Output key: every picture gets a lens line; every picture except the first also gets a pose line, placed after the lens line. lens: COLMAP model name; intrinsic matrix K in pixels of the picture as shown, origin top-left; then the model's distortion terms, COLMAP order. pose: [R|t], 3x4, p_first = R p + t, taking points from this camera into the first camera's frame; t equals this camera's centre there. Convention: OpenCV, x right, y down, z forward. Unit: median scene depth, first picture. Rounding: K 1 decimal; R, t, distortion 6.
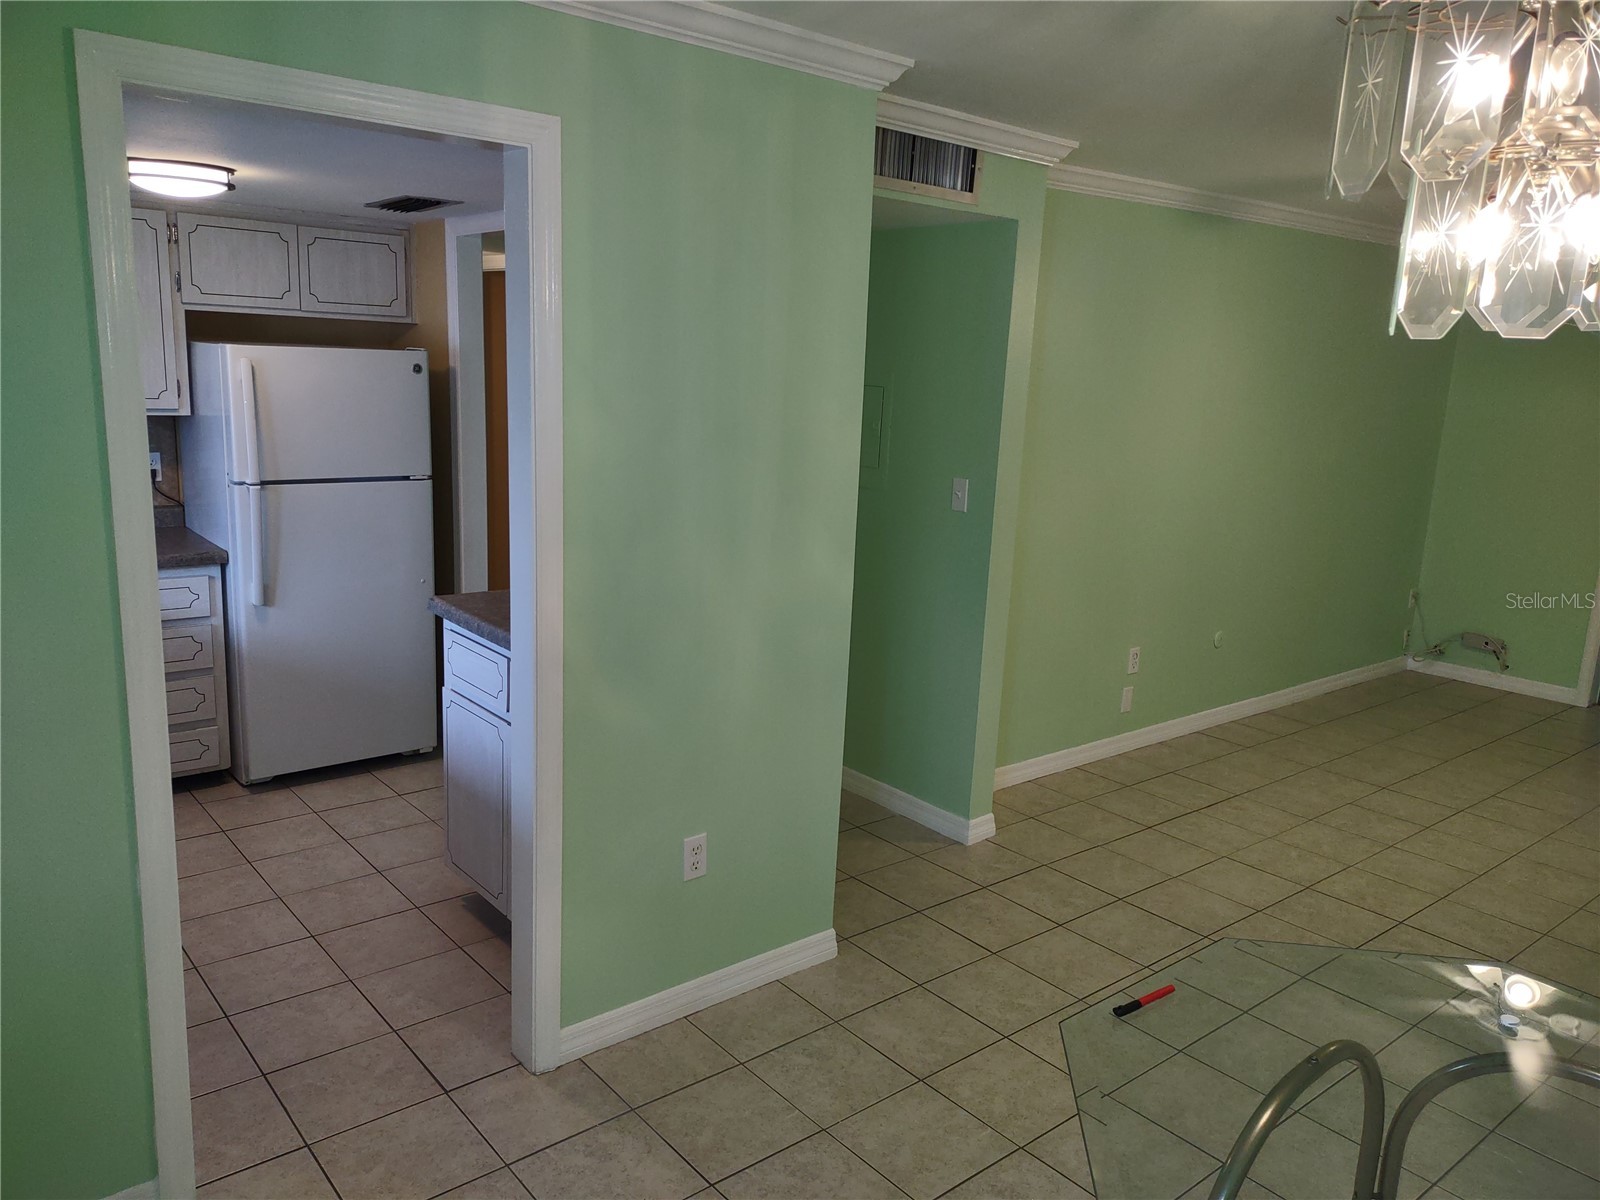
lens RADIAL K [[1177.6, 0, 789.6], [0, 1177.6, 604.4], [0, 0, 1]] dist [0.032746, -0.043936]
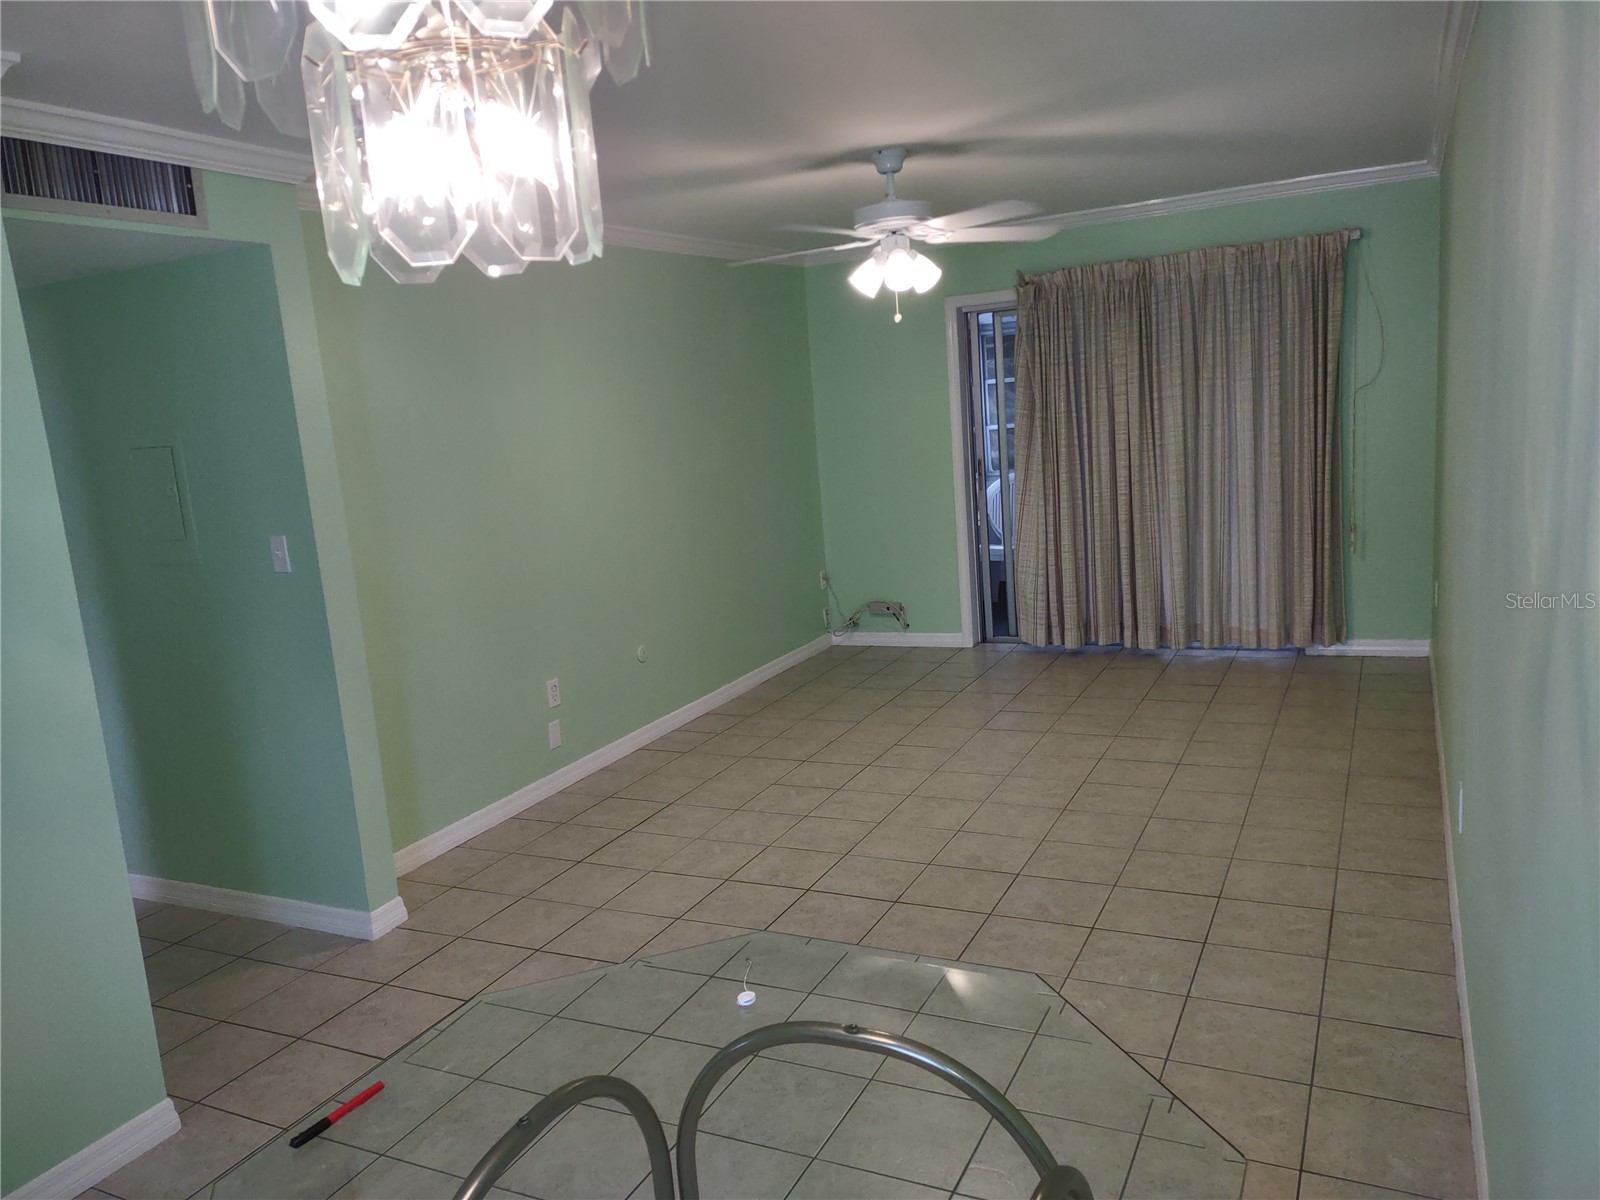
lens RADIAL K [[1177.6, 0, 806.0], [0, 1177.6, 588.6], [0, 0, 1]] dist [0.032746, -0.043936]
pose [[0.896893, -0.178103, 0.404800, 0.128689], [0.199514, 0.979834, -0.010947, 0.019705], [-0.394687, 0.090582, 0.914340, 0.032820]]
